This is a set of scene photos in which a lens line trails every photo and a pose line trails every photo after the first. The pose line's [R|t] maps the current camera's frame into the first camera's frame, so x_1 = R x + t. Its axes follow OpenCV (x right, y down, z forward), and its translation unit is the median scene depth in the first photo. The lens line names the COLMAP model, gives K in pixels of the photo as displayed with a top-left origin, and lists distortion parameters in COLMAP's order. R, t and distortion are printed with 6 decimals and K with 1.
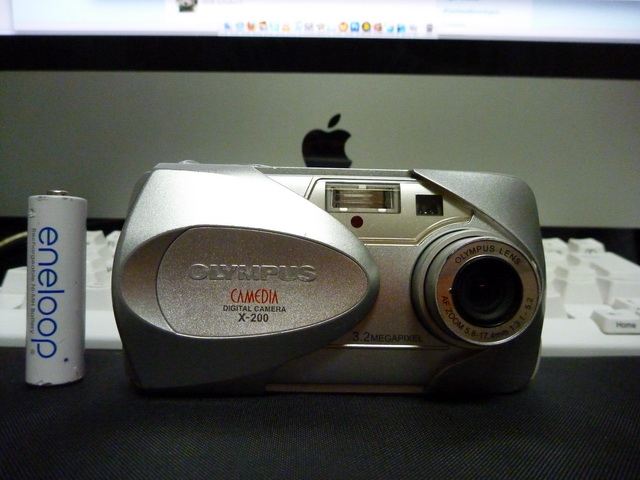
lens RADIAL K [[516.0, 0, 327.1], [0, 516.0, 235.0], [0, 0, 1]] dist [-0.034409, -0.008502]
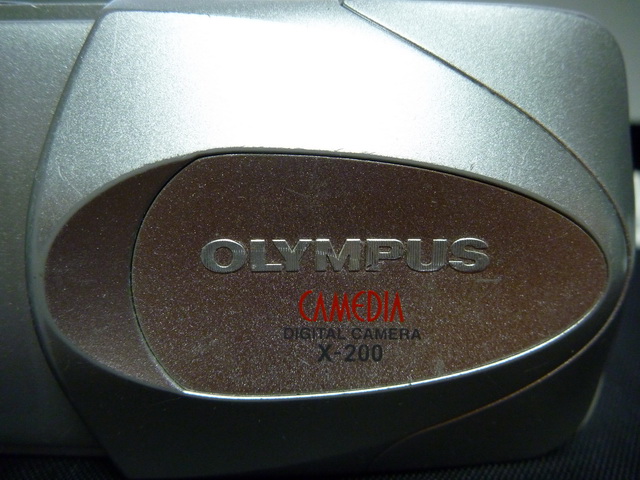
lens RADIAL K [[516.0, 0, 321.9], [0, 516.0, 246.1], [0, 0, 1]] dist [-0.034409, -0.008502]
pose [[0.997645, -0.003715, -0.068494, -0.135130], [0.017649, 0.978817, 0.203976, -0.024926], [0.066285, -0.204704, 0.976577, 0.569164]]
